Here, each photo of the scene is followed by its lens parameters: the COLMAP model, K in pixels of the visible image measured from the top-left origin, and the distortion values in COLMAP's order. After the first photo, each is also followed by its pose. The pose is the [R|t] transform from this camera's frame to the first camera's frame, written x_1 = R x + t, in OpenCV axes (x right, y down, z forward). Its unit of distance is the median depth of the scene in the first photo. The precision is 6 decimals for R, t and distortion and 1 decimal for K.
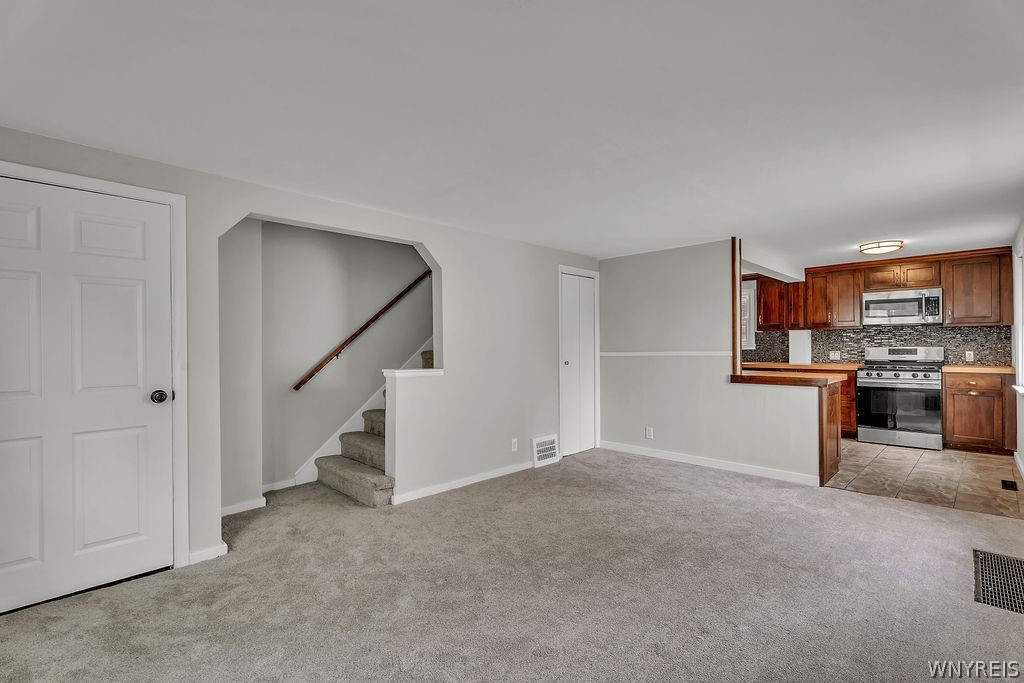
lens RADIAL K [[465.9, 0, 512.0], [0, 465.9, 341.5], [0, 0, 1]] dist [0.001238, 0.000093]
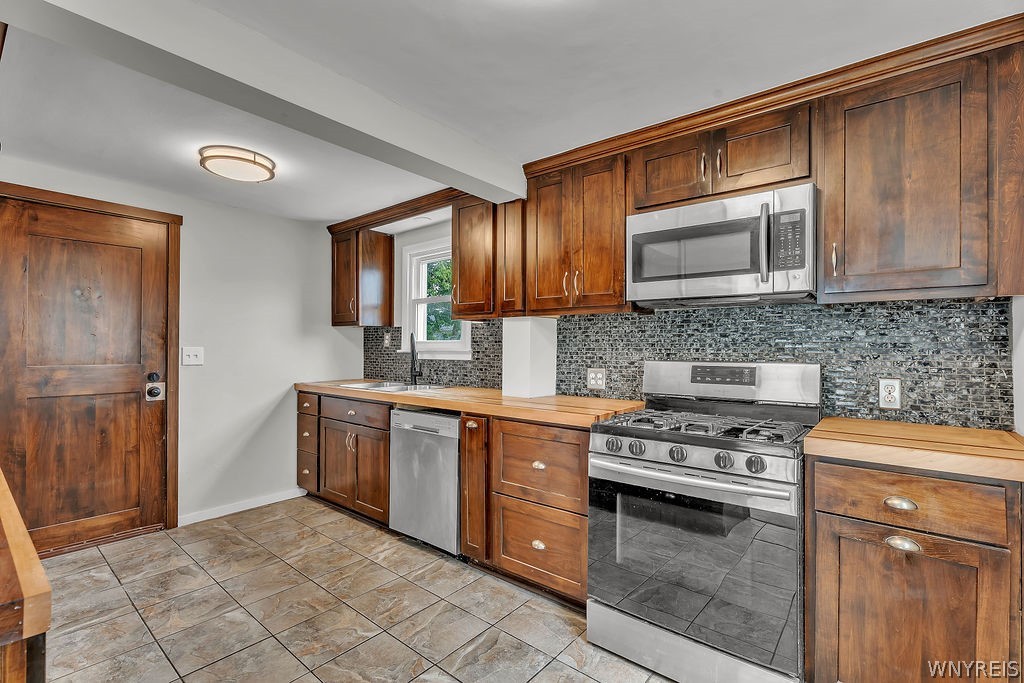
lens RADIAL K [[465.9, 0, 512.0], [0, 465.9, 341.5], [0, 0, 1]] dist [0.001238, 0.000093]
pose [[0.994738, 0.011098, 0.101848, 0.713745], [-0.010897, 0.999937, -0.002527, -0.002402], [-0.101870, 0.001404, 0.994797, 0.732493]]
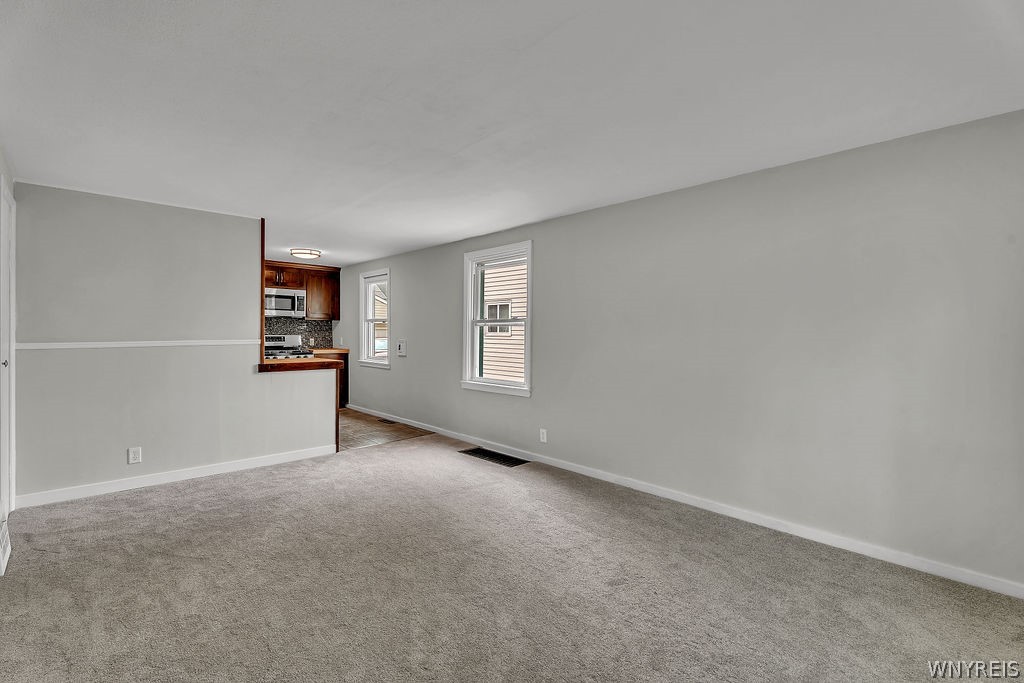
lens RADIAL K [[468.9, 0, 505.1], [0, 468.9, 325.2], [0, 0, 1]] dist [-0.002367, -0.000629]
pose [[0.032186, 0.023271, 0.999211, -0.398594], [-0.010259, 0.999684, -0.022952, 0.008643], [-0.999429, -0.009513, 0.032414, 0.410970]]
